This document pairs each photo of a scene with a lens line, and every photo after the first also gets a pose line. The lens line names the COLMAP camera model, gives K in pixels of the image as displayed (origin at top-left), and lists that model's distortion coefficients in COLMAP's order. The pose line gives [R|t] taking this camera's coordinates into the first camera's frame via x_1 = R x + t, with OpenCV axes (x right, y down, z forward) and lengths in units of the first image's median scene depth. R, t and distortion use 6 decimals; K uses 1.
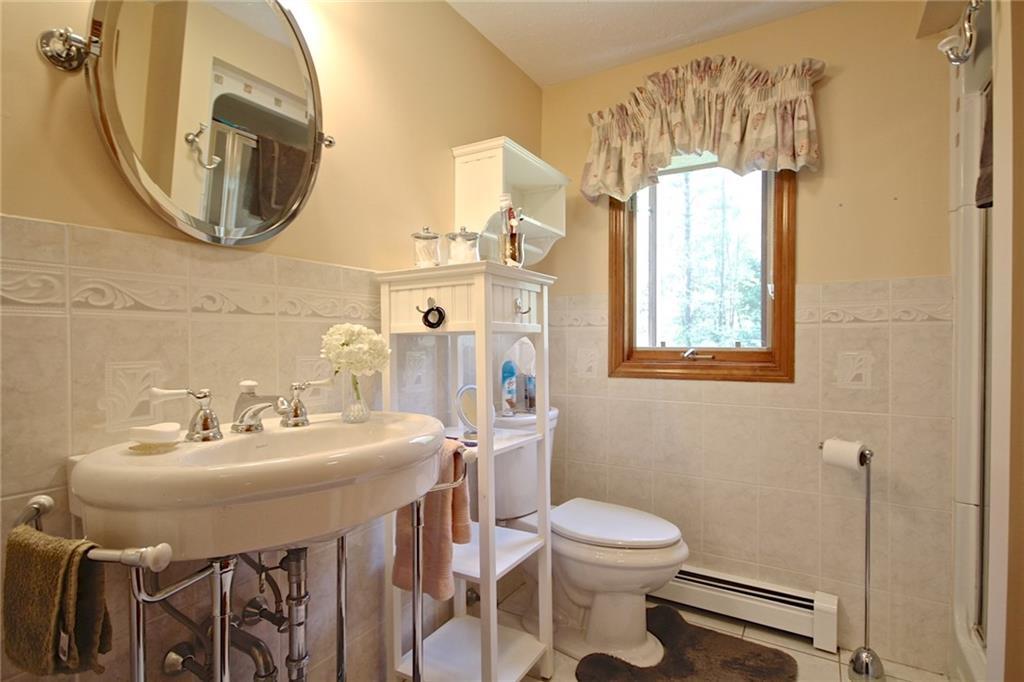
lens RADIAL K [[515.2, 0, 513.4], [0, 515.2, 346.3], [0, 0, 1]] dist [0.011607, -0.001175]
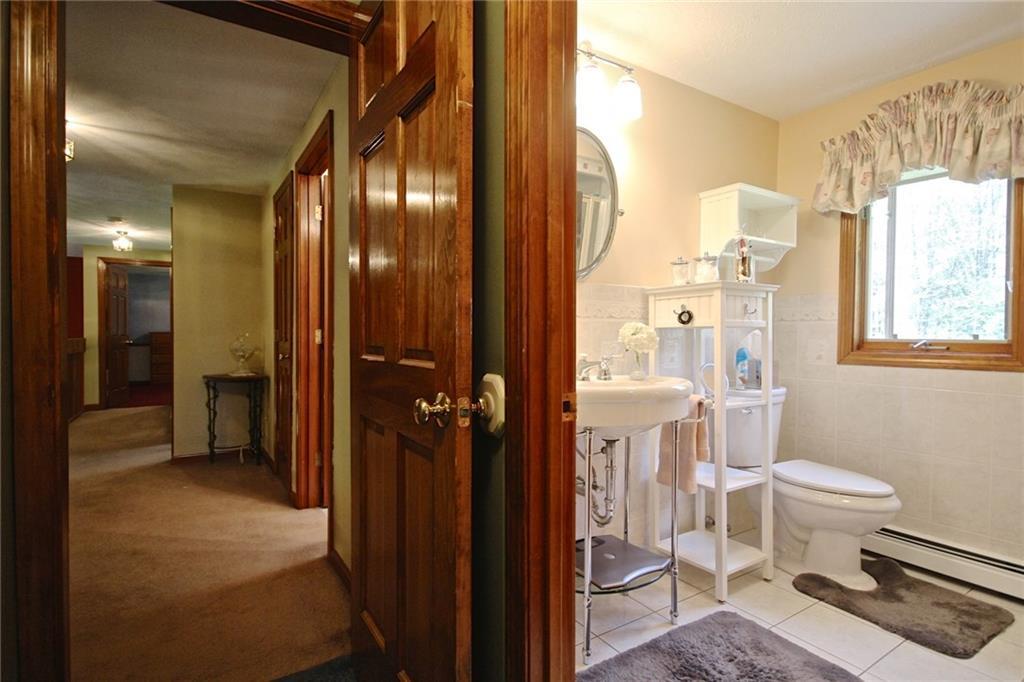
lens RADIAL K [[515.2, 0, 513.5], [0, 515.2, 345.8], [0, 0, 1]] dist [0.011607, -0.001175]
pose [[0.899436, 0.014516, -0.436812, 0.044211], [-0.008197, 0.999833, 0.016349, 0.006178], [0.436976, -0.011125, 0.899404, -0.461317]]
